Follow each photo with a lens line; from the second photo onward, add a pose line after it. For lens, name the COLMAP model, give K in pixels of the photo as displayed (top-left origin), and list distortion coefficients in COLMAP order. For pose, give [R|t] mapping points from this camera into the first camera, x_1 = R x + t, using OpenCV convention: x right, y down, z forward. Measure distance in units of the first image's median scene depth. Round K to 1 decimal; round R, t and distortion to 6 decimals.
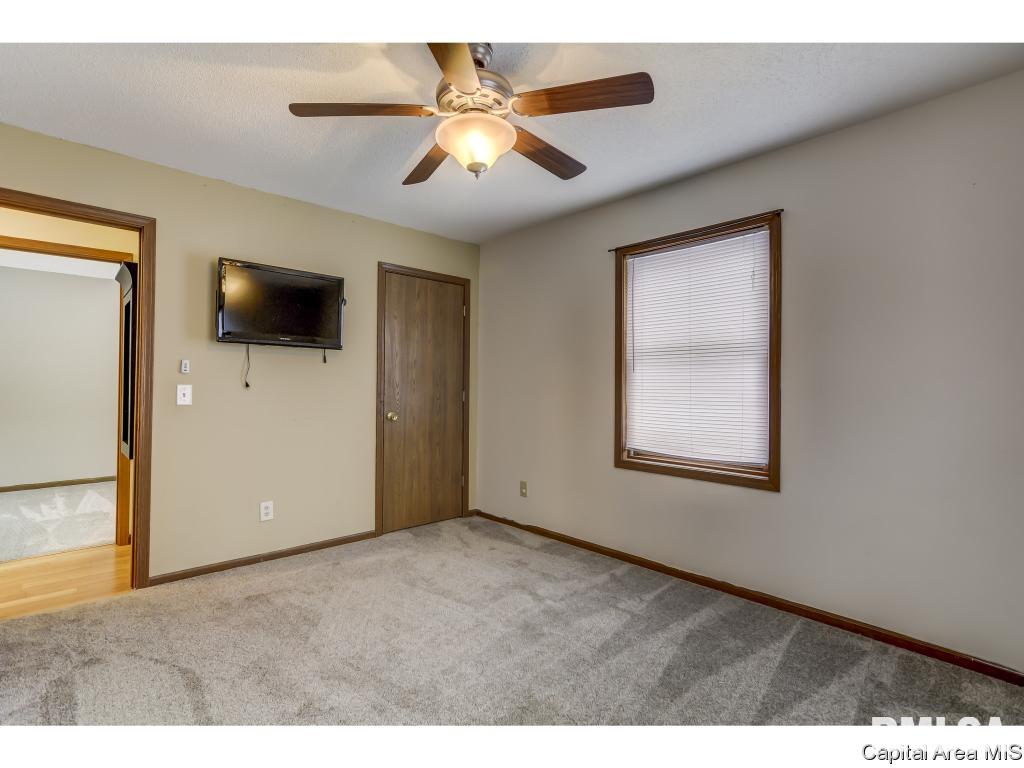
lens RADIAL K [[495.2, 0, 512.8], [0, 495.2, 378.9], [0, 0, 1]] dist [-0.011692, 0.006129]
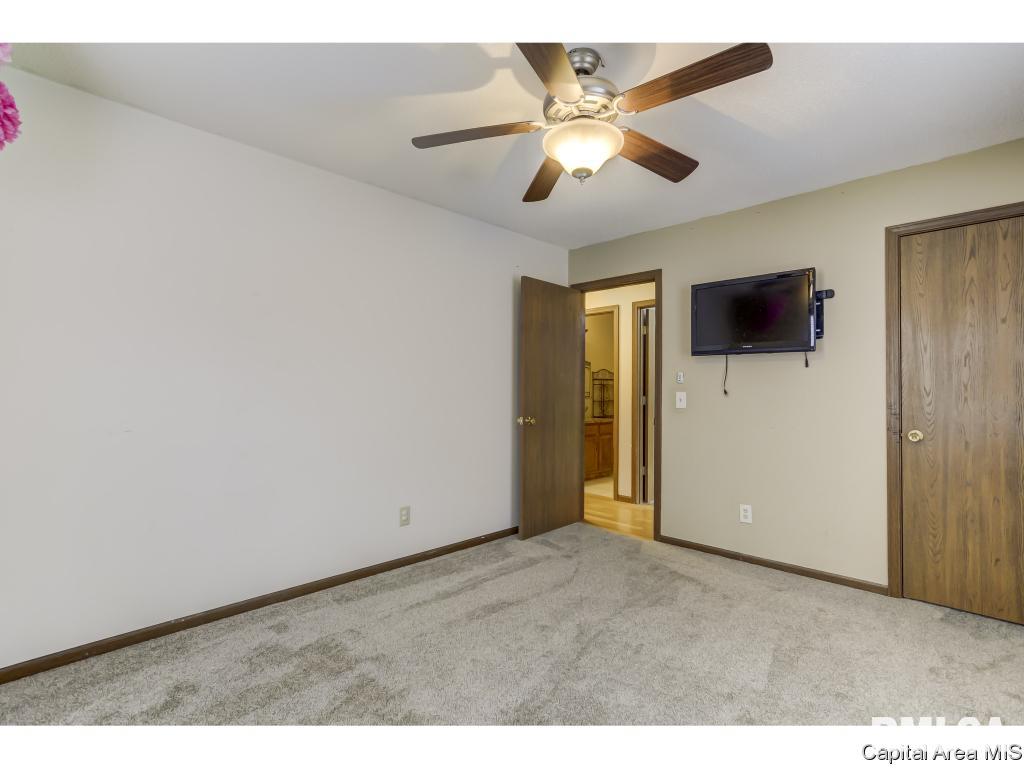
lens RADIAL K [[495.2, 0, 514.0], [0, 495.2, 381.0], [0, 0, 1]] dist [-0.011692, 0.006129]
pose [[0.037771, -0.027535, -0.998907, 0.525304], [0.008077, 0.999596, -0.027248, 0.013364], [0.999254, -0.007039, 0.037978, 0.475532]]
